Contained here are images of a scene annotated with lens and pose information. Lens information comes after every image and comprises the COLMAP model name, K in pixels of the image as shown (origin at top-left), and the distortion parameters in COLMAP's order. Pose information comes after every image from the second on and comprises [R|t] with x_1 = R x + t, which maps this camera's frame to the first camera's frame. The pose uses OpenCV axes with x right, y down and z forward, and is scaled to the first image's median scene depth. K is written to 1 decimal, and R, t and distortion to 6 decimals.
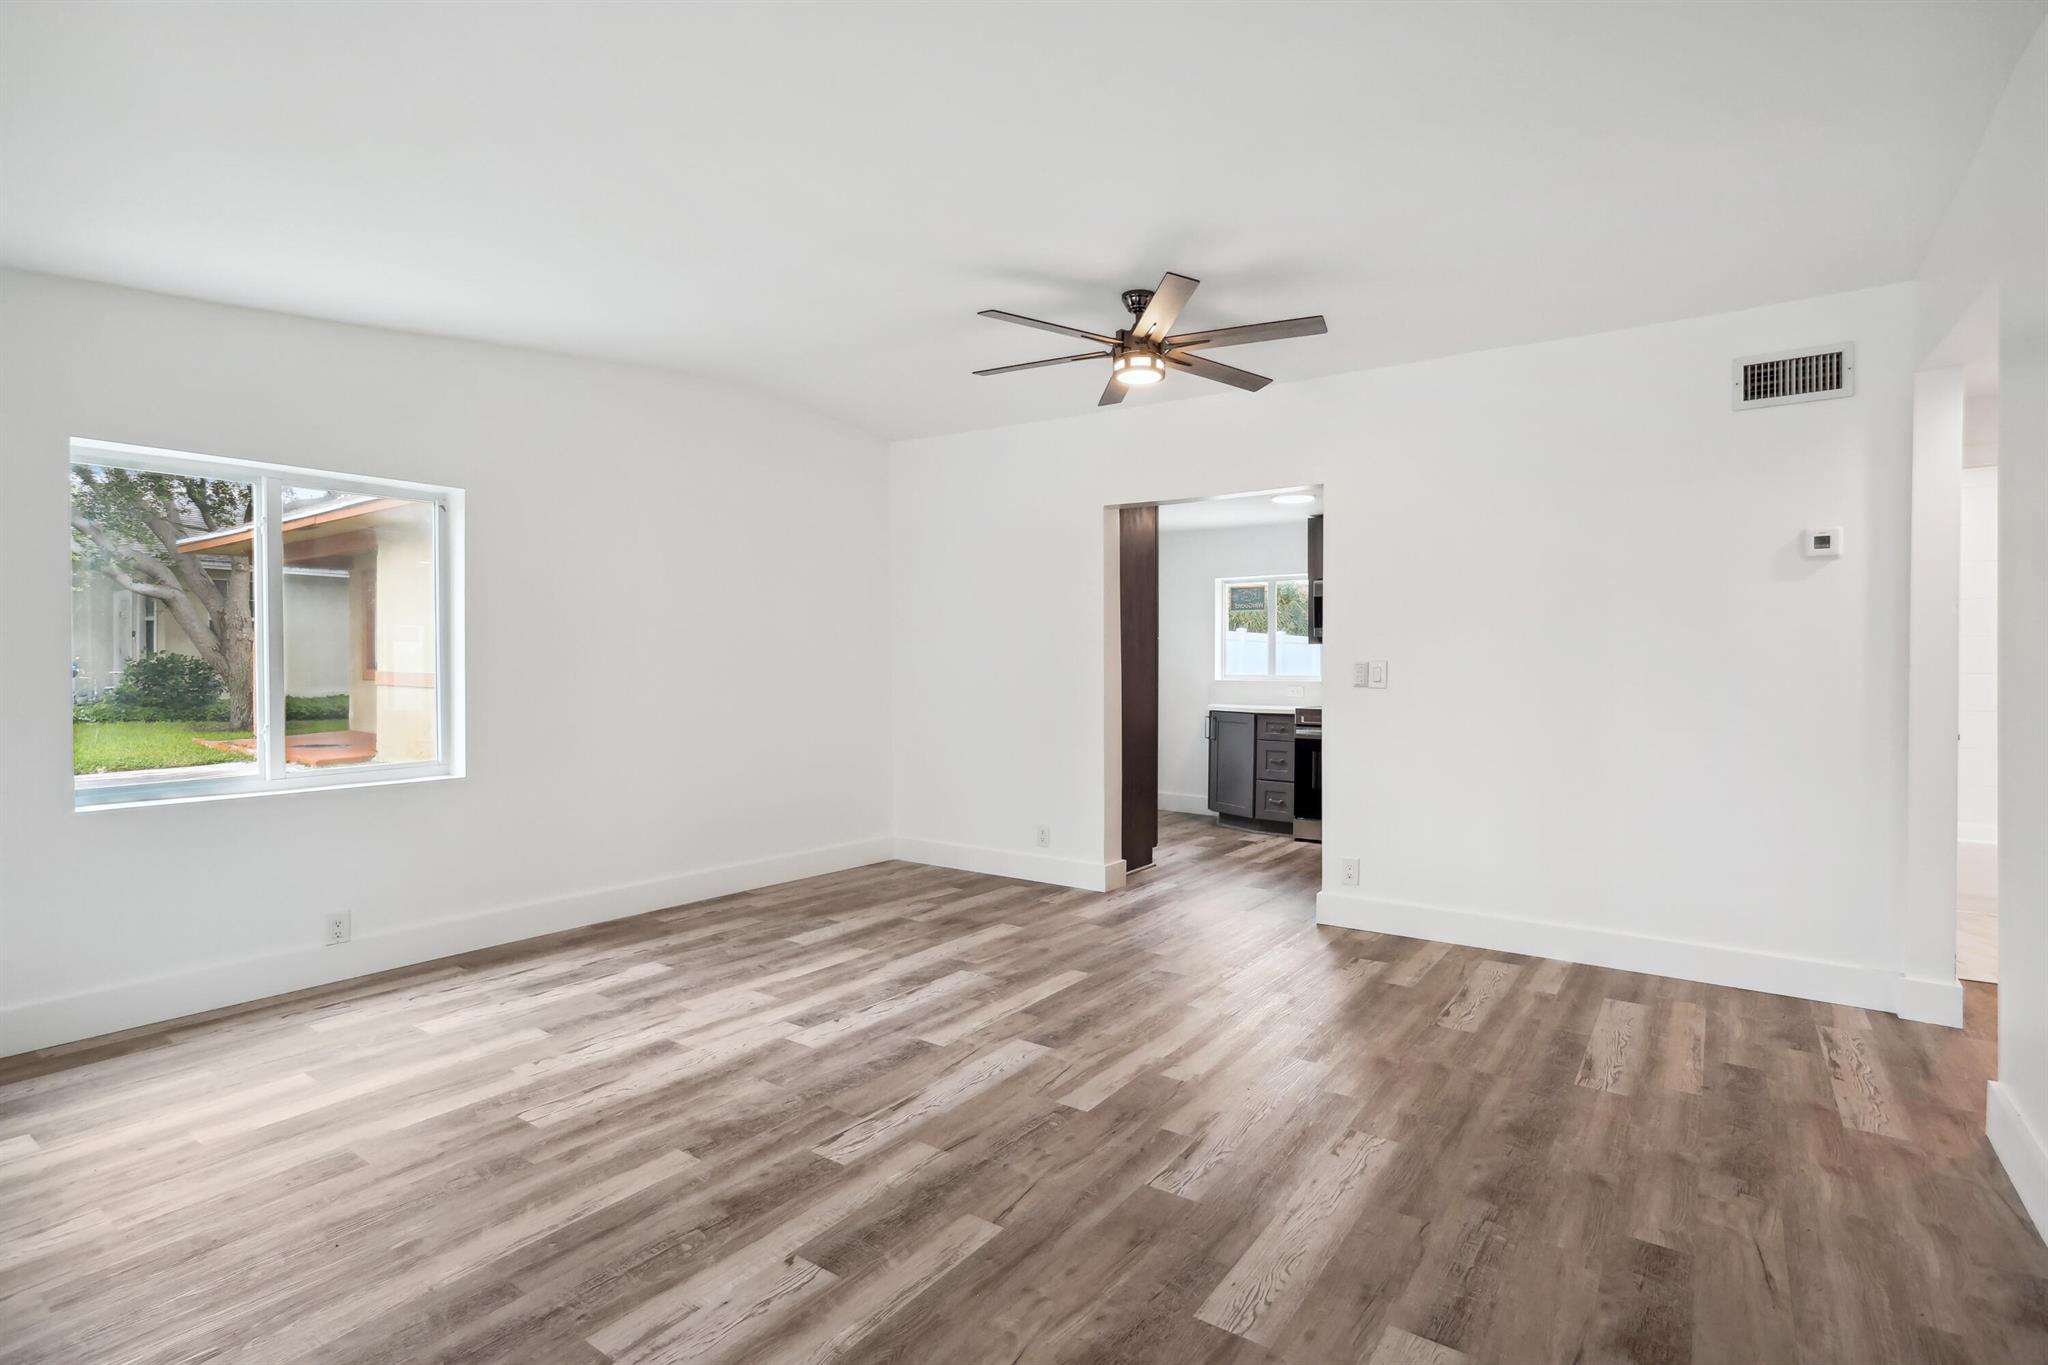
lens RADIAL K [[1021.6, 0, 983.0], [0, 1021.6, 667.4], [0, 0, 1]] dist [-0.008246, 0.004559]
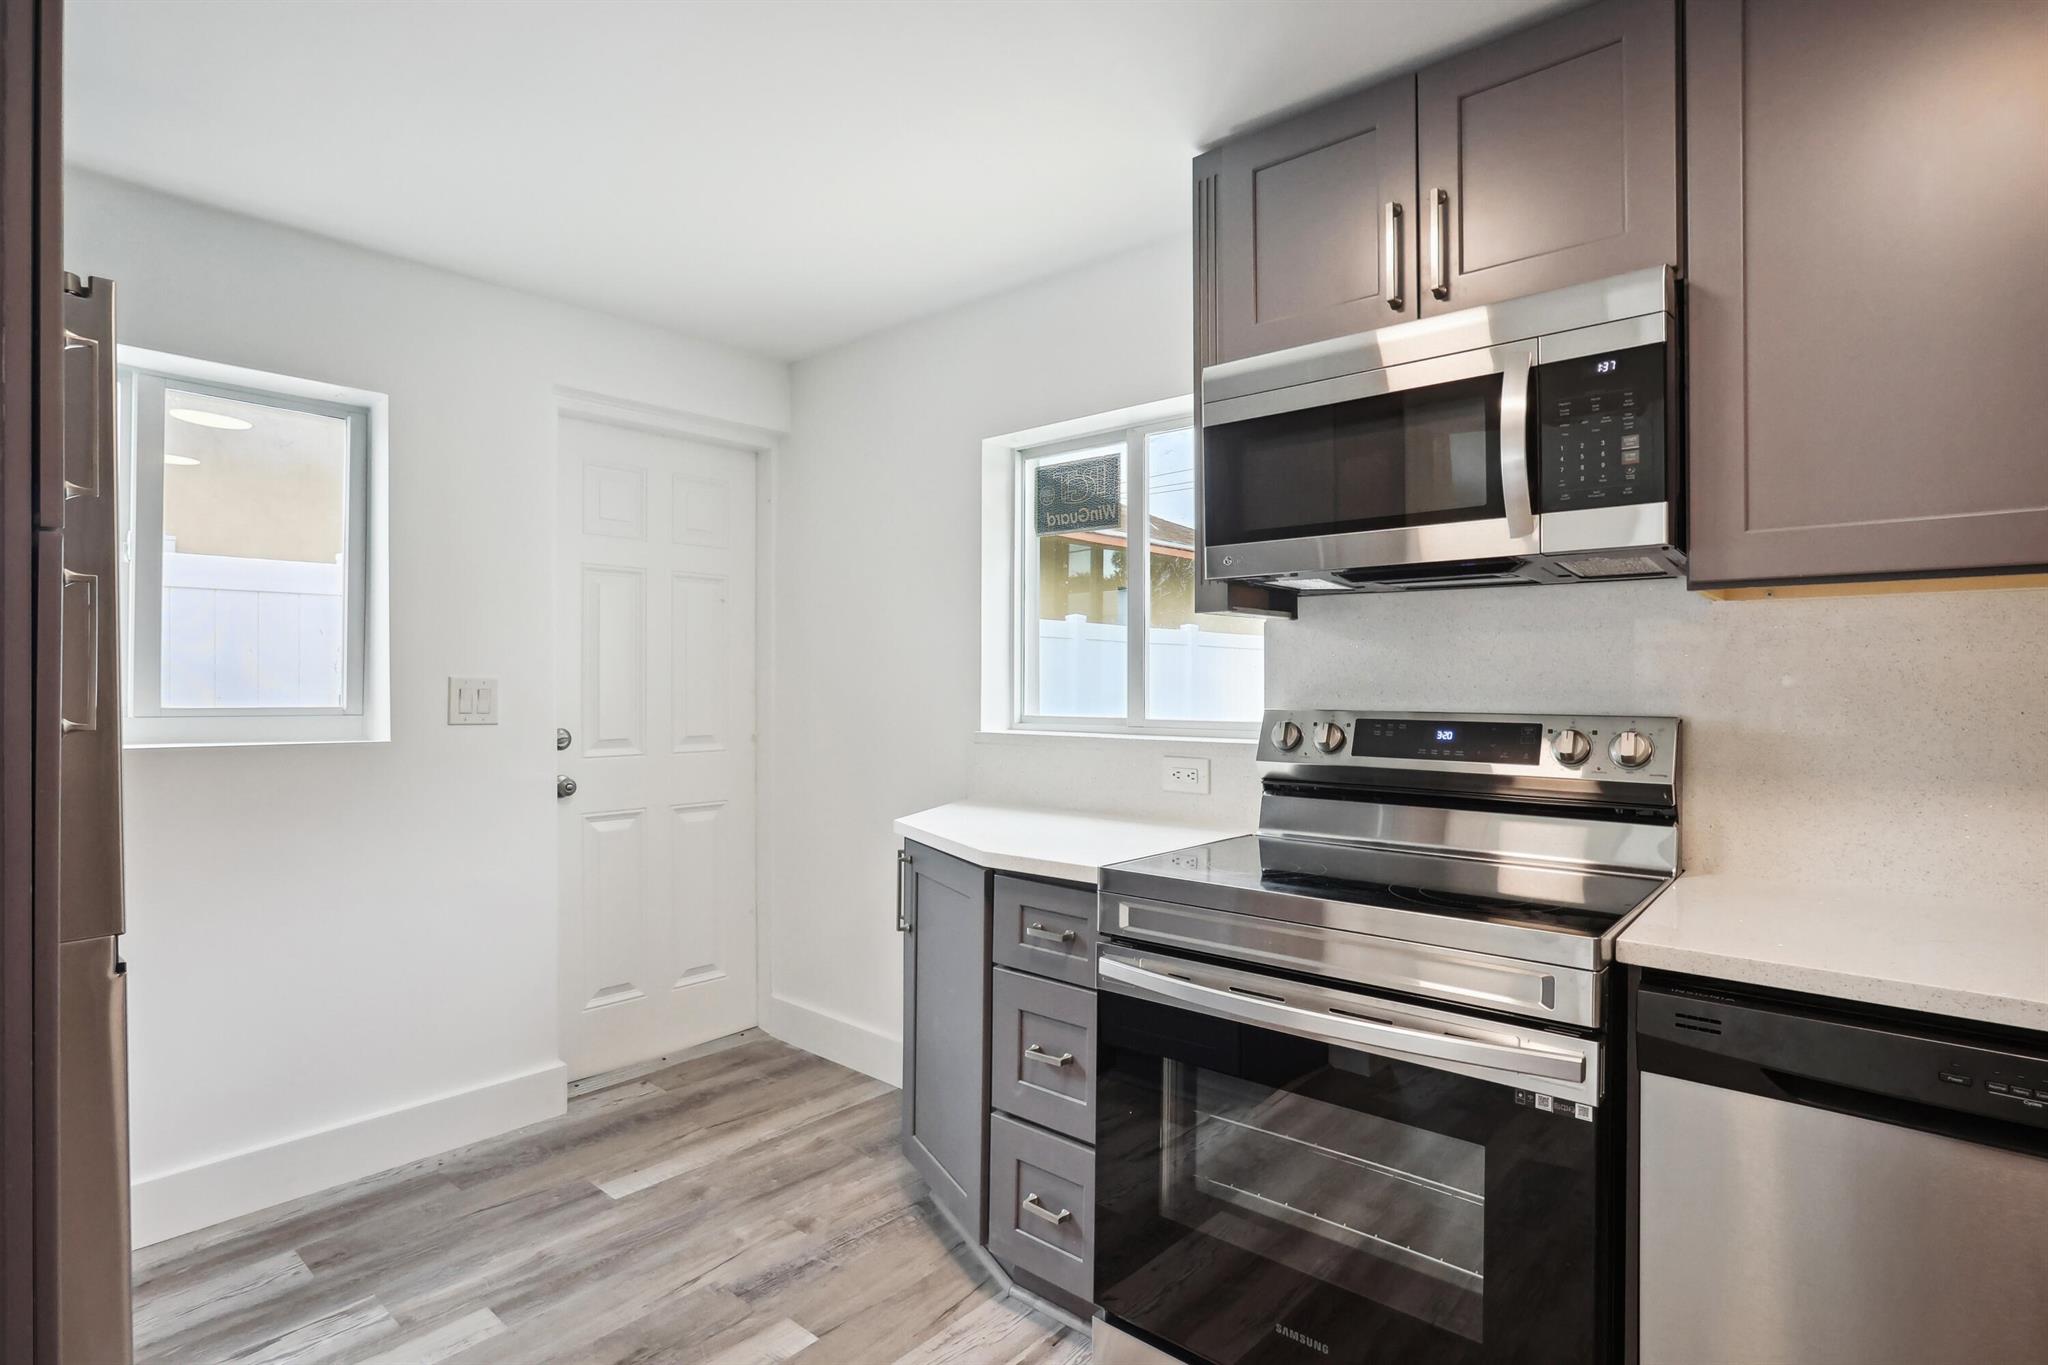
lens RADIAL K [[1021.6, 0, 1022.0], [0, 1021.6, 679.8], [0, 0, 1]] dist [-0.008246, 0.004559]
pose [[0.997576, 0.002655, -0.069539, 0.499758], [-0.003932, 0.999826, -0.018231, 0.000453], [0.069479, 0.018460, 0.997413, 1.238660]]
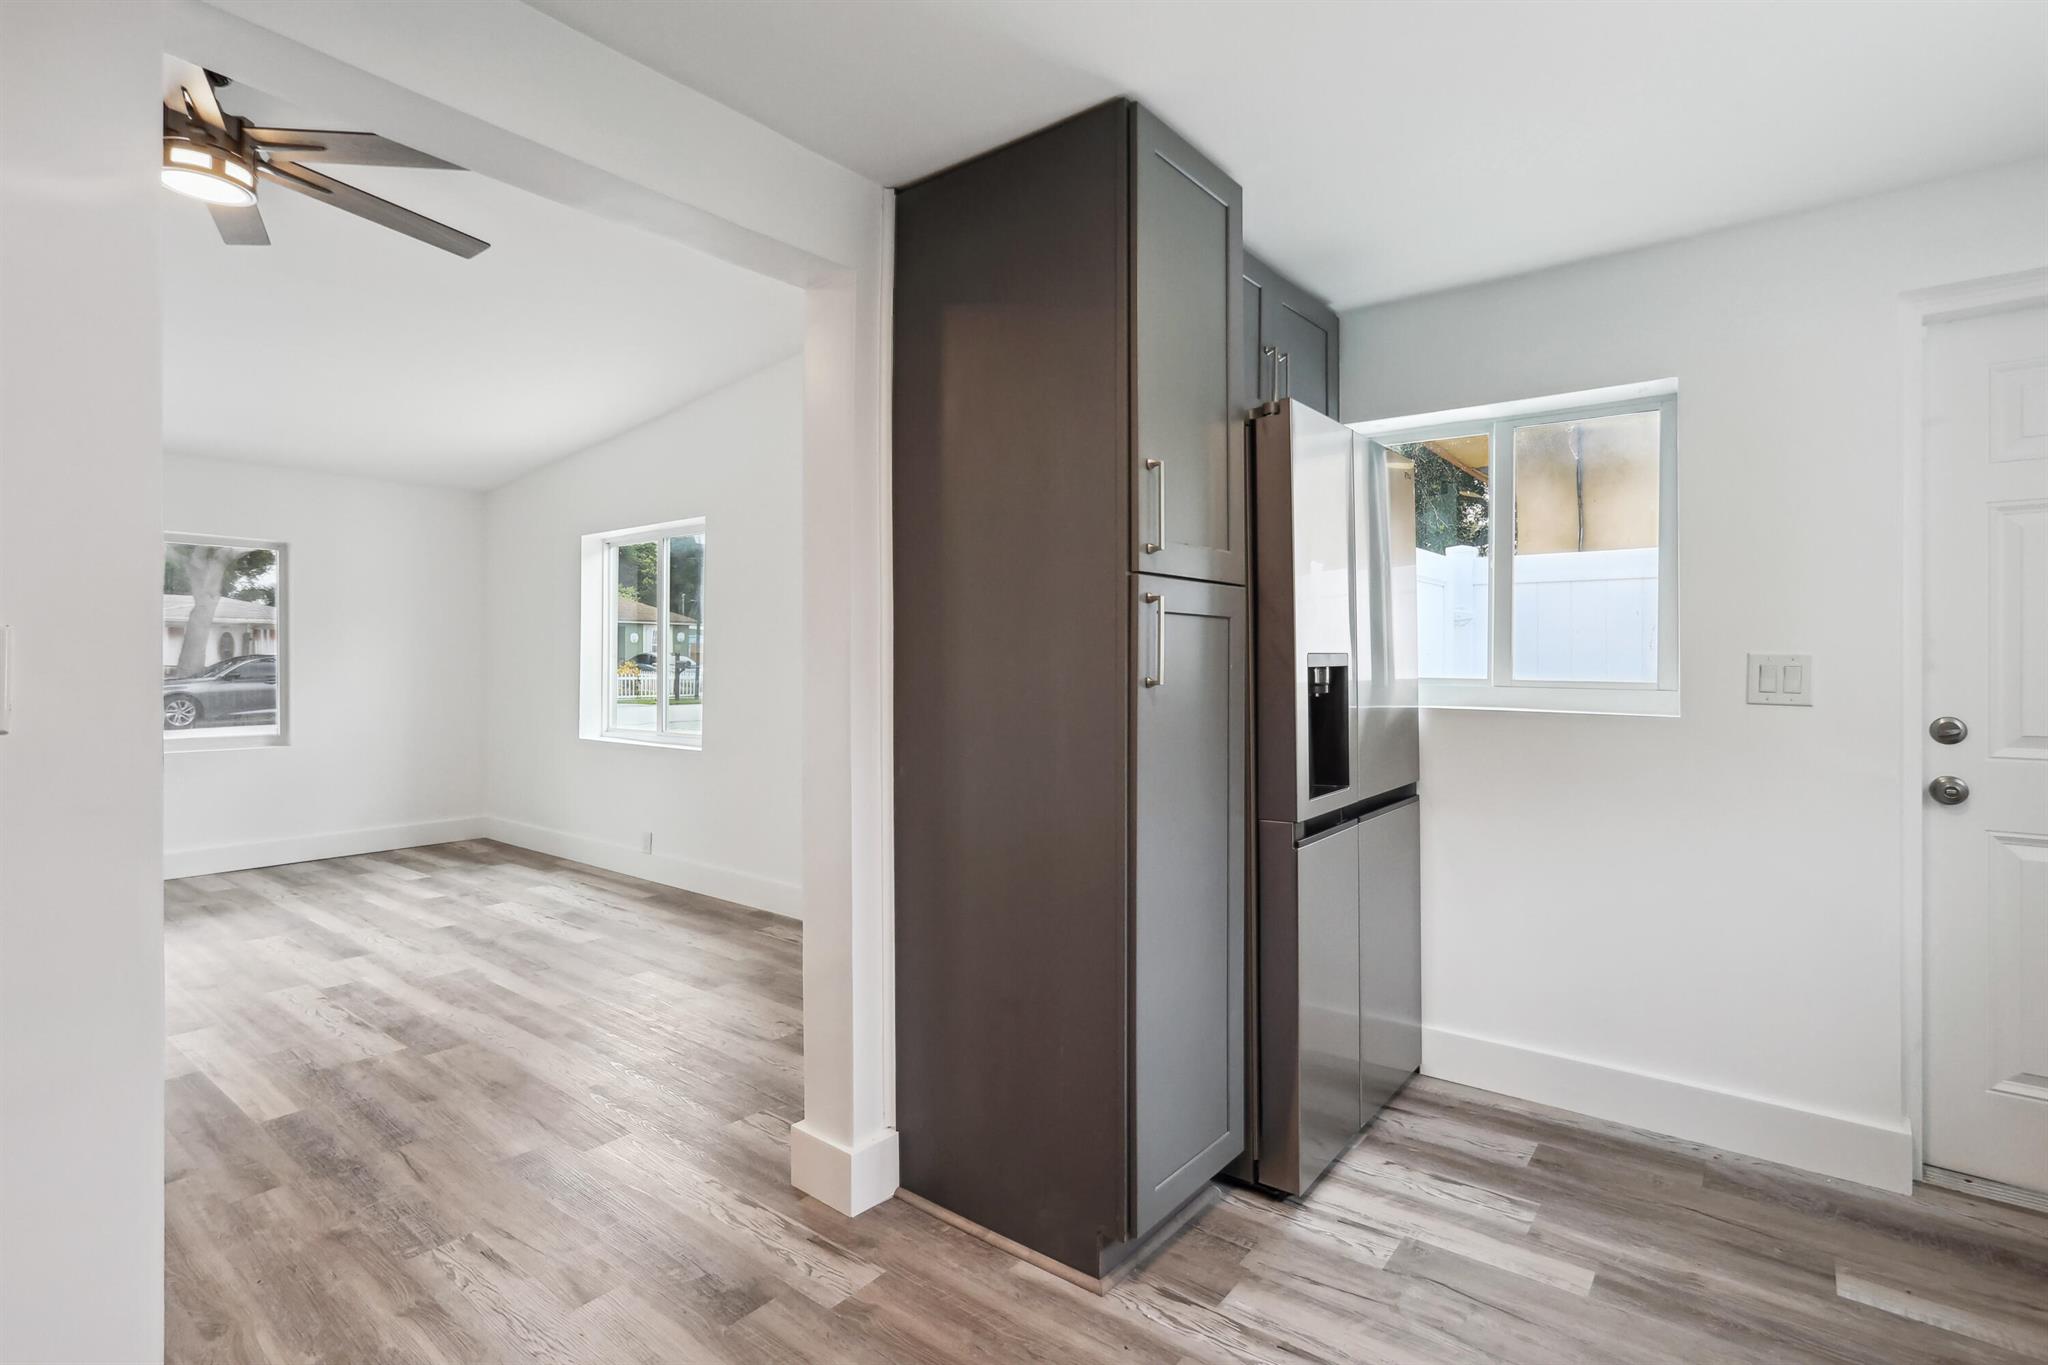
lens RADIAL K [[1021.6, 0, 1017.3], [0, 1021.6, 658.6], [0, 0, 1]] dist [-0.008246, 0.004559]
pose [[-0.032307, -0.001125, -0.999477, 0.704067], [-0.015072, 0.999886, -0.000638, -0.001218], [0.999364, 0.015043, -0.032320, 1.431677]]
